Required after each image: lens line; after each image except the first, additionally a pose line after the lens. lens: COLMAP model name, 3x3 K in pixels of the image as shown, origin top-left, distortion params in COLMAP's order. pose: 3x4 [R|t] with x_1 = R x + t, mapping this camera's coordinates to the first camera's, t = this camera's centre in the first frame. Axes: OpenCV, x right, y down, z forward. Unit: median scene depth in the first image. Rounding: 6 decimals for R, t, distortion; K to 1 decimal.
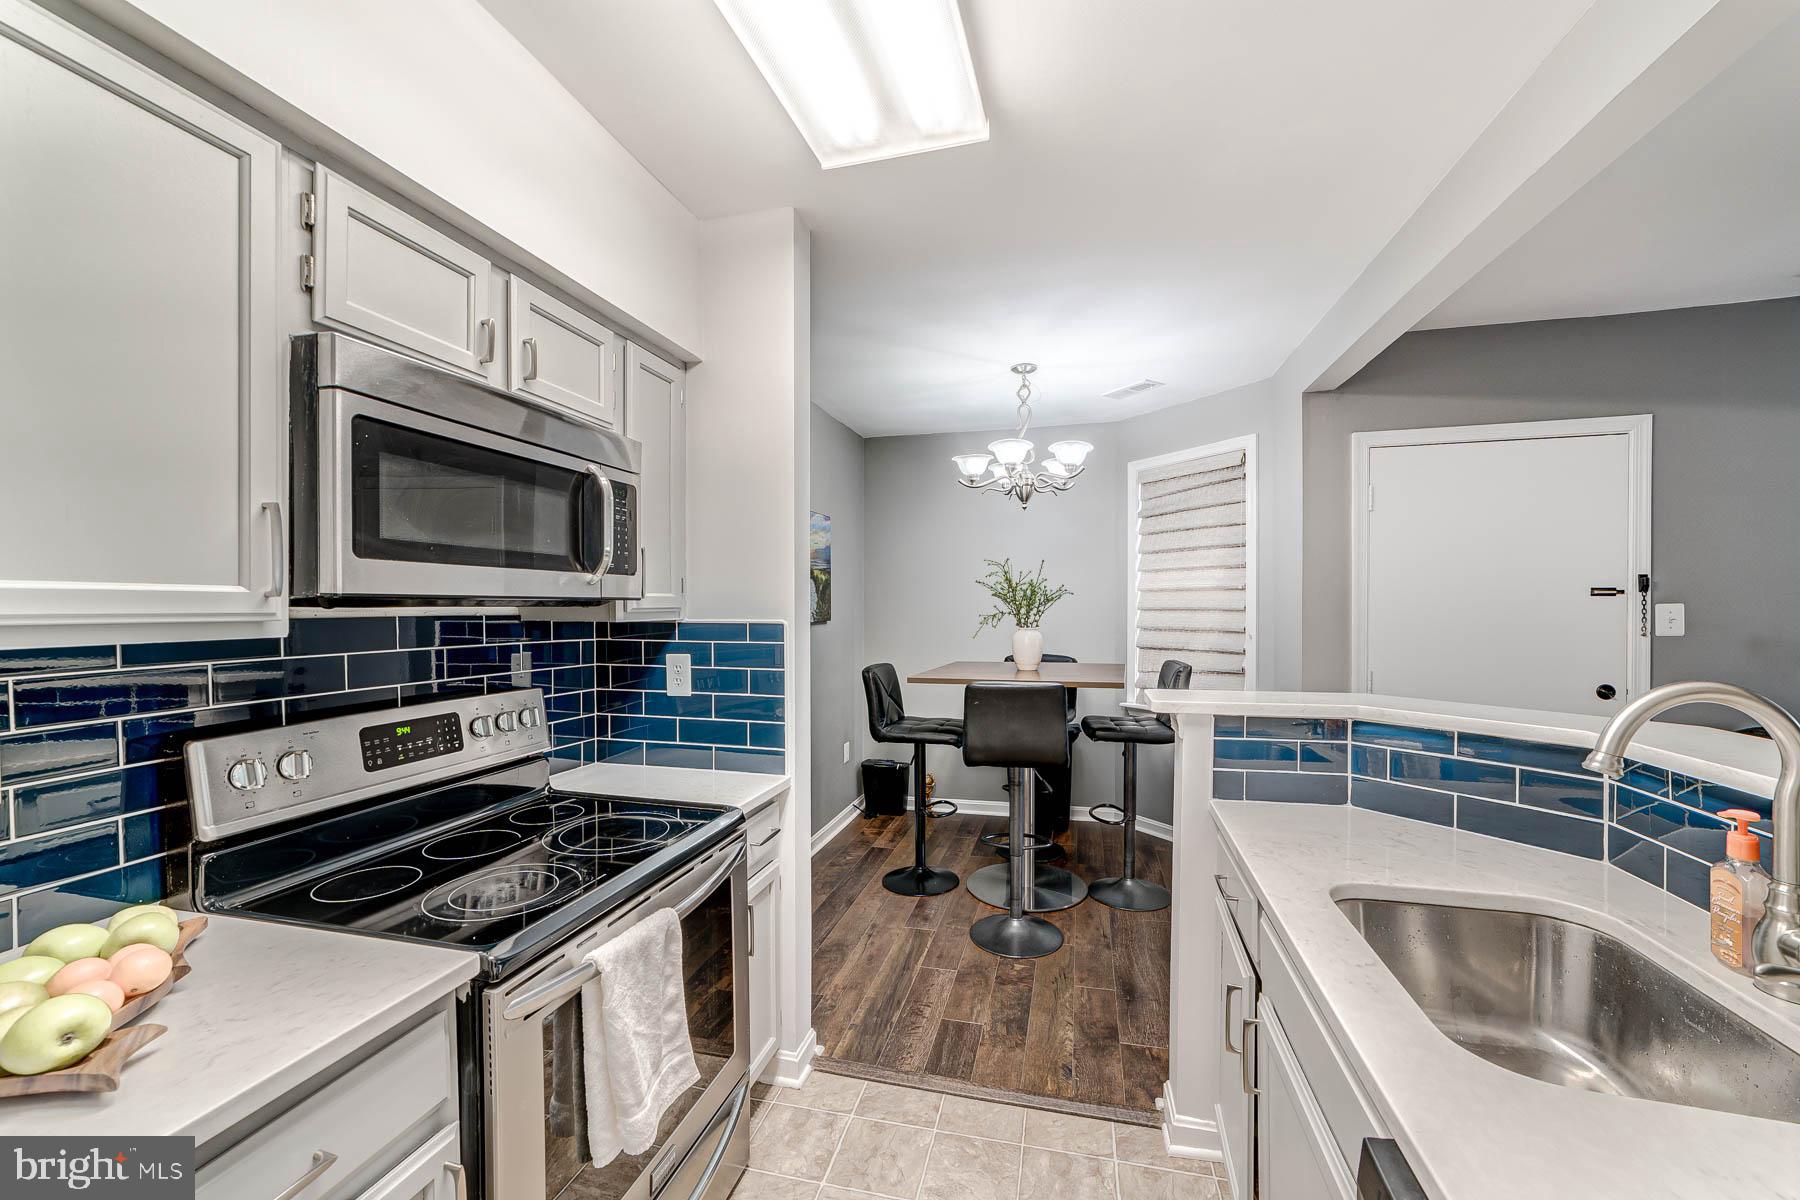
lens RADIAL K [[701.2, 0, 906.1], [0, 701.2, 616.5], [0, 0, 1]] dist [-0.043604, 0.018673]
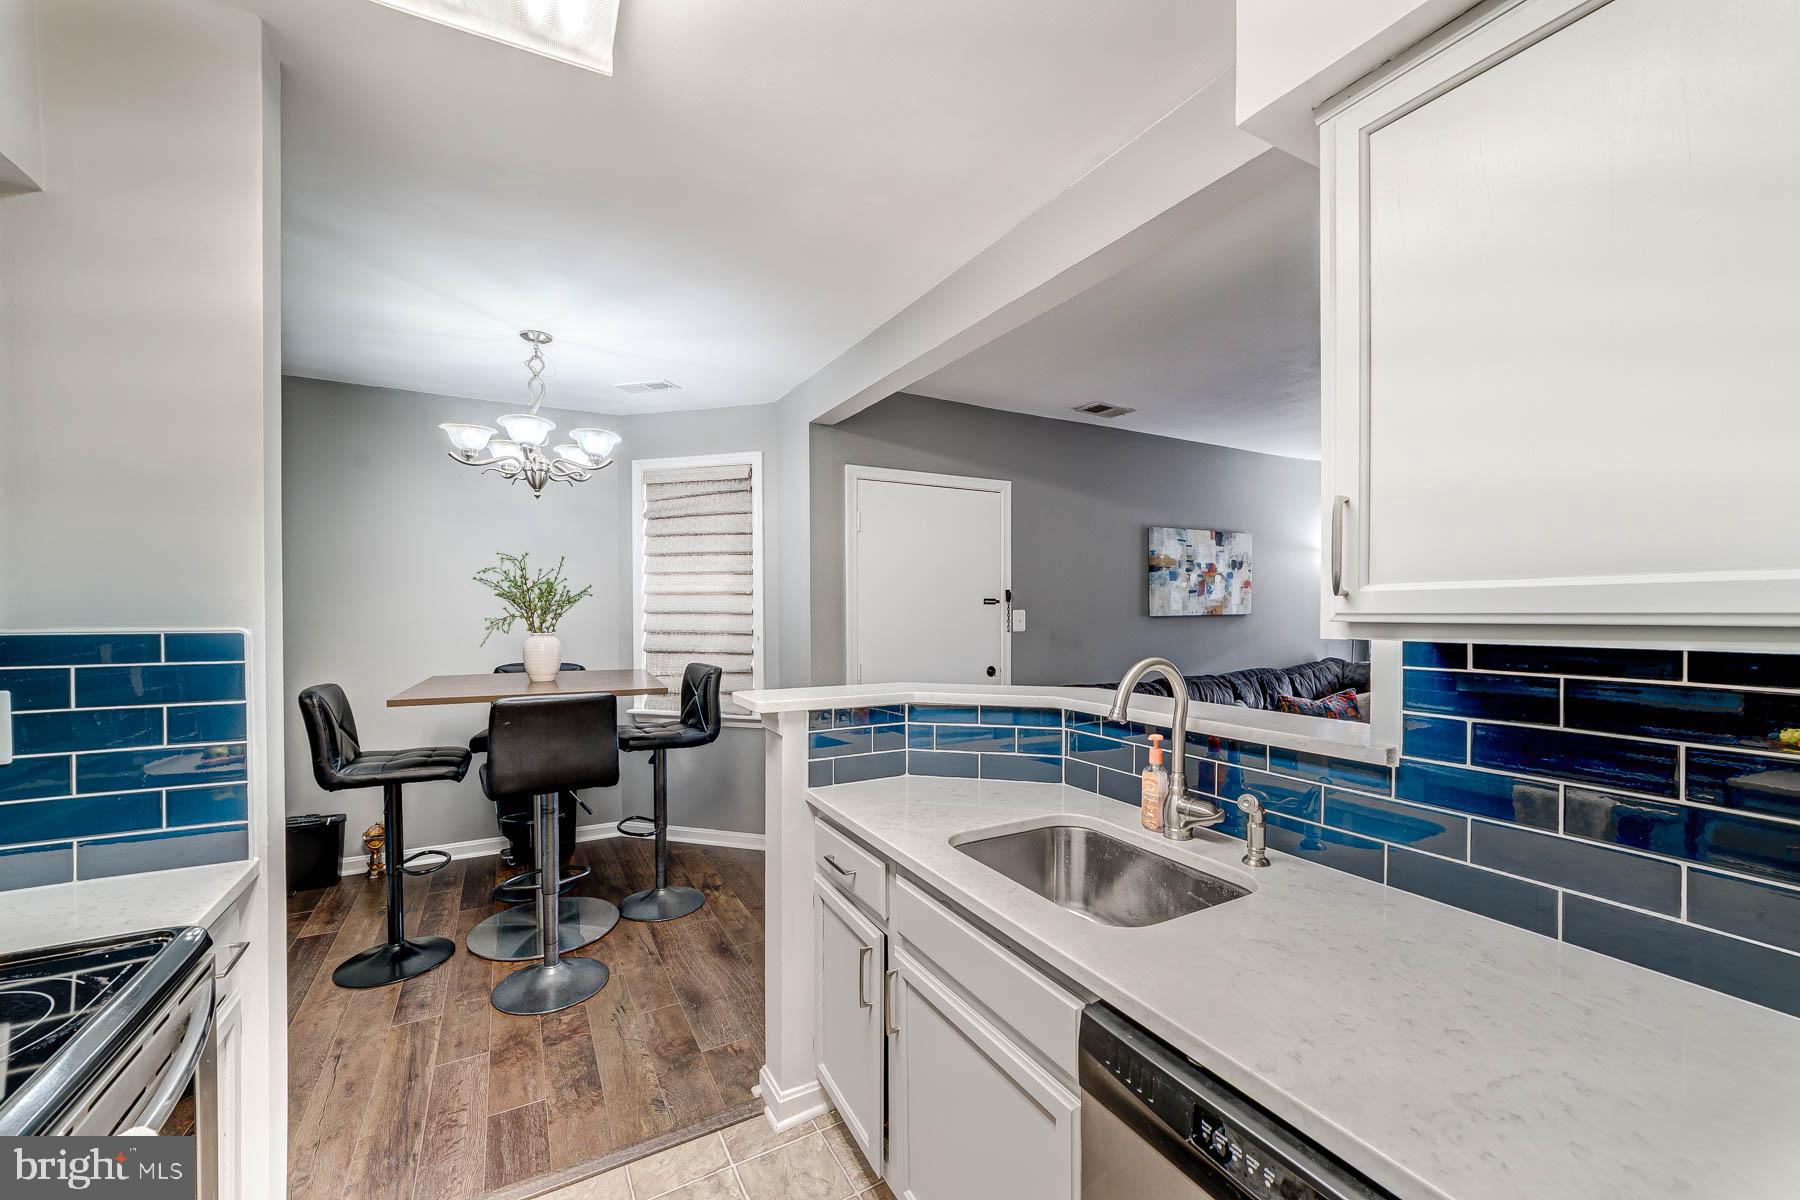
lens RADIAL K [[705.5, 0, 897.5], [0, 705.5, 619.9], [0, 0, 1]] dist [-0.042891, 0.019045]
pose [[0.715033, -0.004014, 0.699079, -0.131608], [0.003436, 0.999992, 0.002227, -0.001200], [-0.699082, 0.000809, 0.715041, 0.067423]]
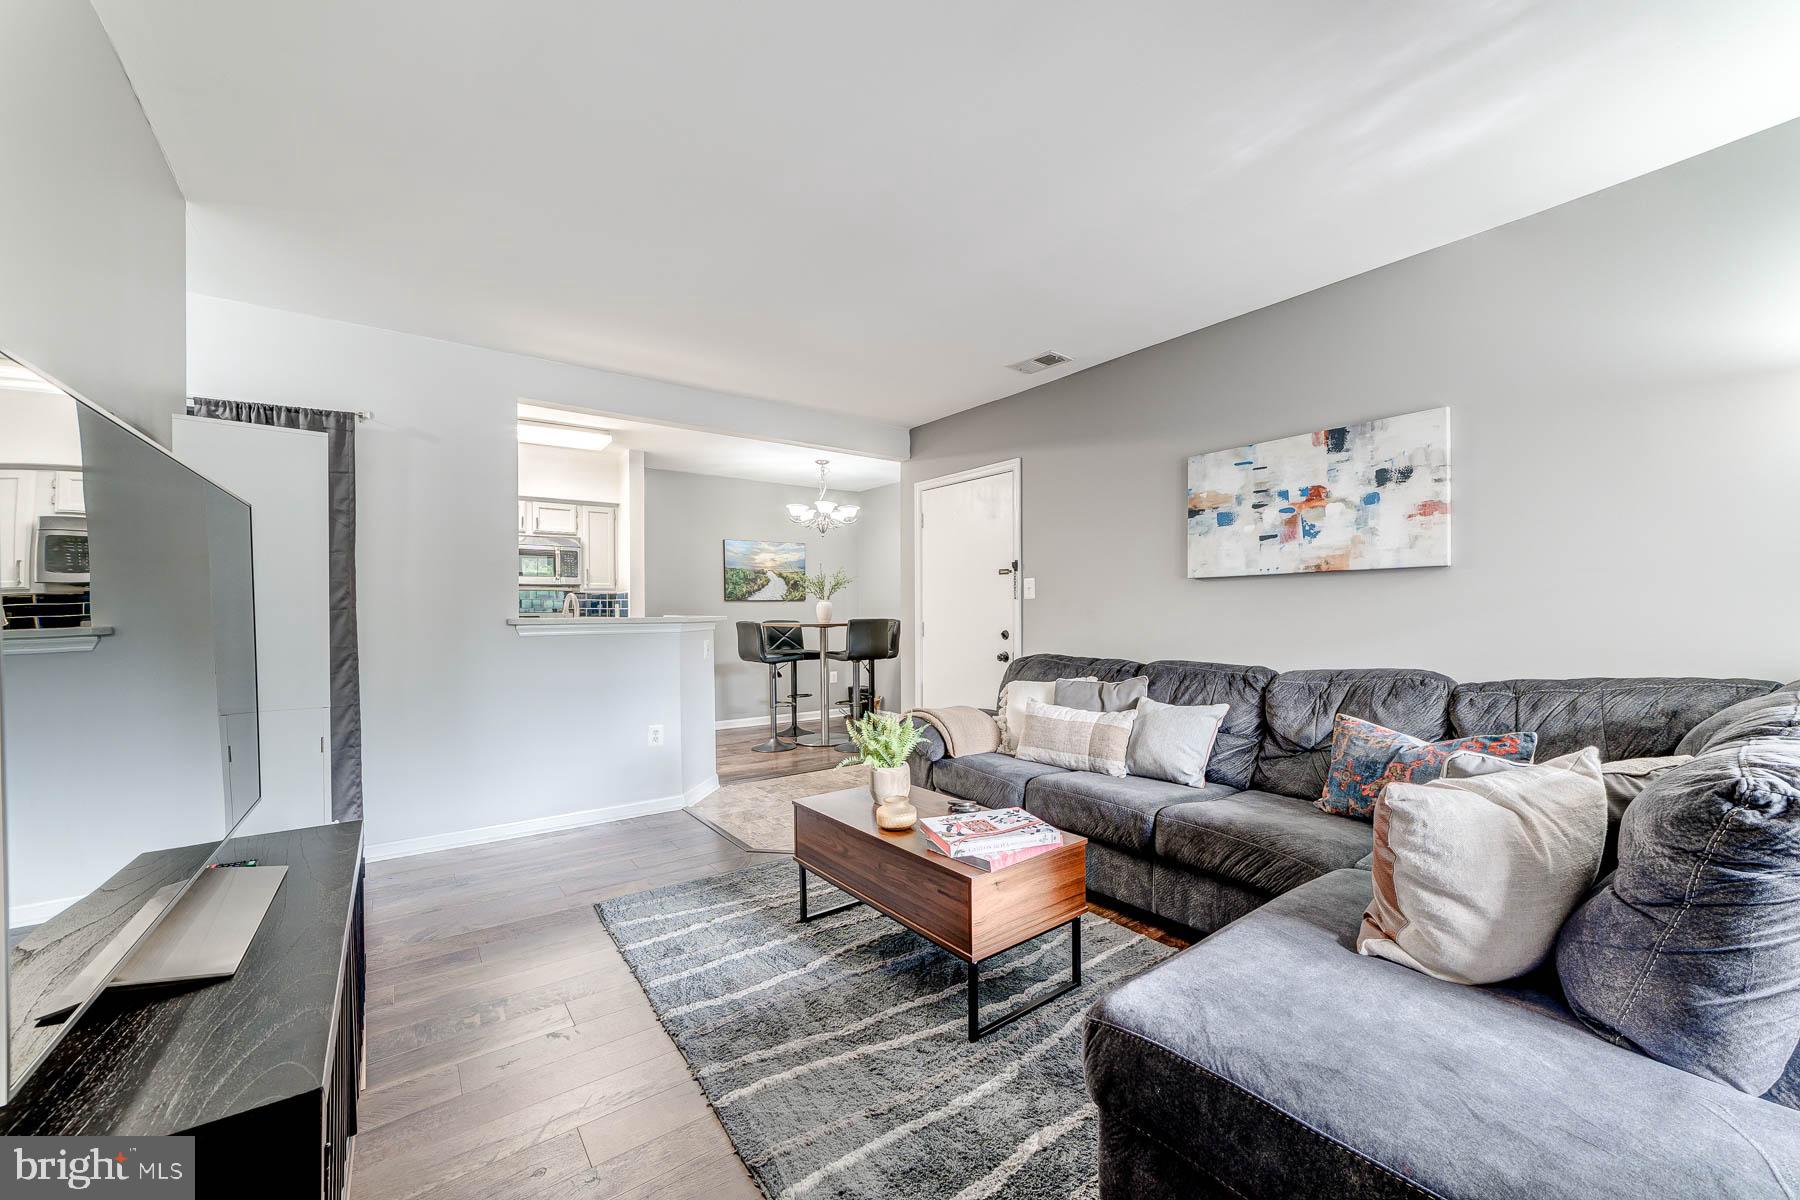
lens RADIAL K [[705.5, 0, 897.5], [0, 705.5, 619.9], [0, 0, 1]] dist [-0.042891, 0.019045]
pose [[0.790936, 0.011399, -0.611792, 1.579067], [-0.007647, 0.999933, 0.008745, 0.054429], [0.611851, -0.002238, 0.790970, -0.386343]]
